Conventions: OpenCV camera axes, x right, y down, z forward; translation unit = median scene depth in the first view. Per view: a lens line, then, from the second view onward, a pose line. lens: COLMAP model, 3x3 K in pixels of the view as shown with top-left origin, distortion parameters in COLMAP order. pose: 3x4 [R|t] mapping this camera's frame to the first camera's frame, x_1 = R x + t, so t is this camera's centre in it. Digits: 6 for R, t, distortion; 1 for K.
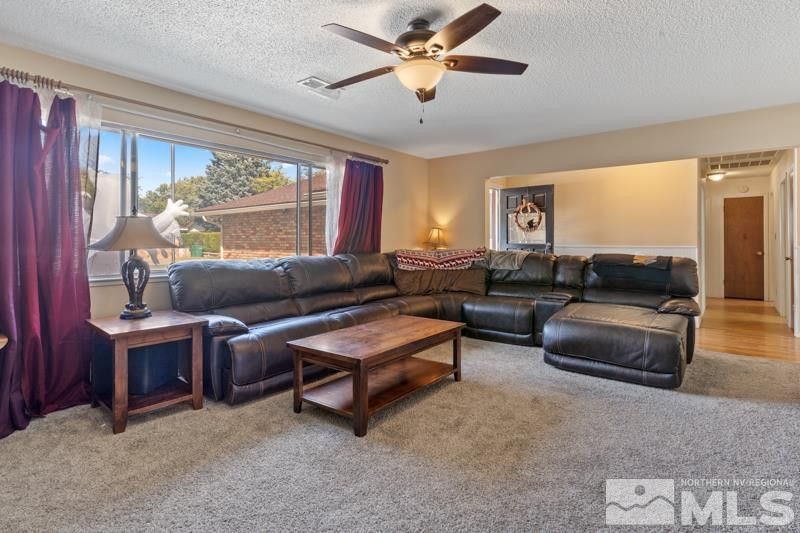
lens RADIAL K [[401.5, 0, 396.7], [0, 401.5, 245.4], [0, 0, 1]] dist [0.002319, 0.000204]
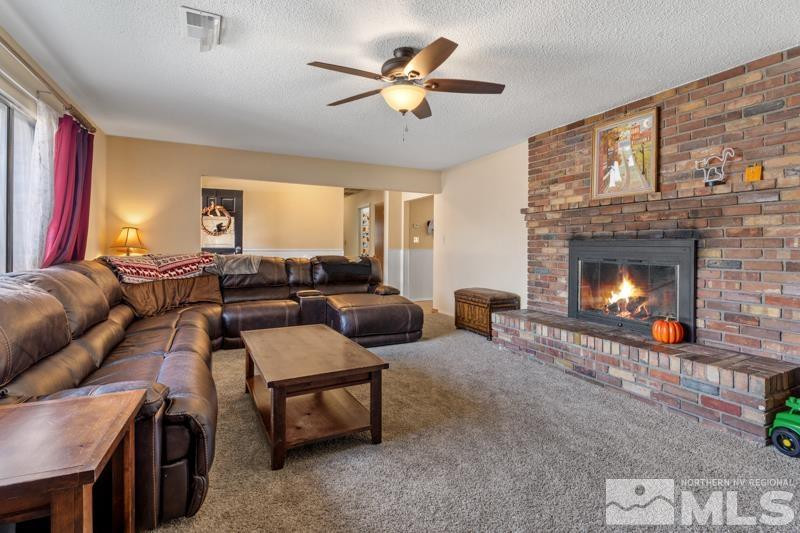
lens RADIAL K [[386.9, 0, 400.6], [0, 386.9, 250.2], [0, 0, 1]] dist [0.003906, 0.000860]
pose [[0.432878, -0.006111, 0.901432, -0.396049], [0.003111, 0.999981, 0.005285, -0.001901], [-0.901447, 0.000516, 0.432889, 0.230596]]
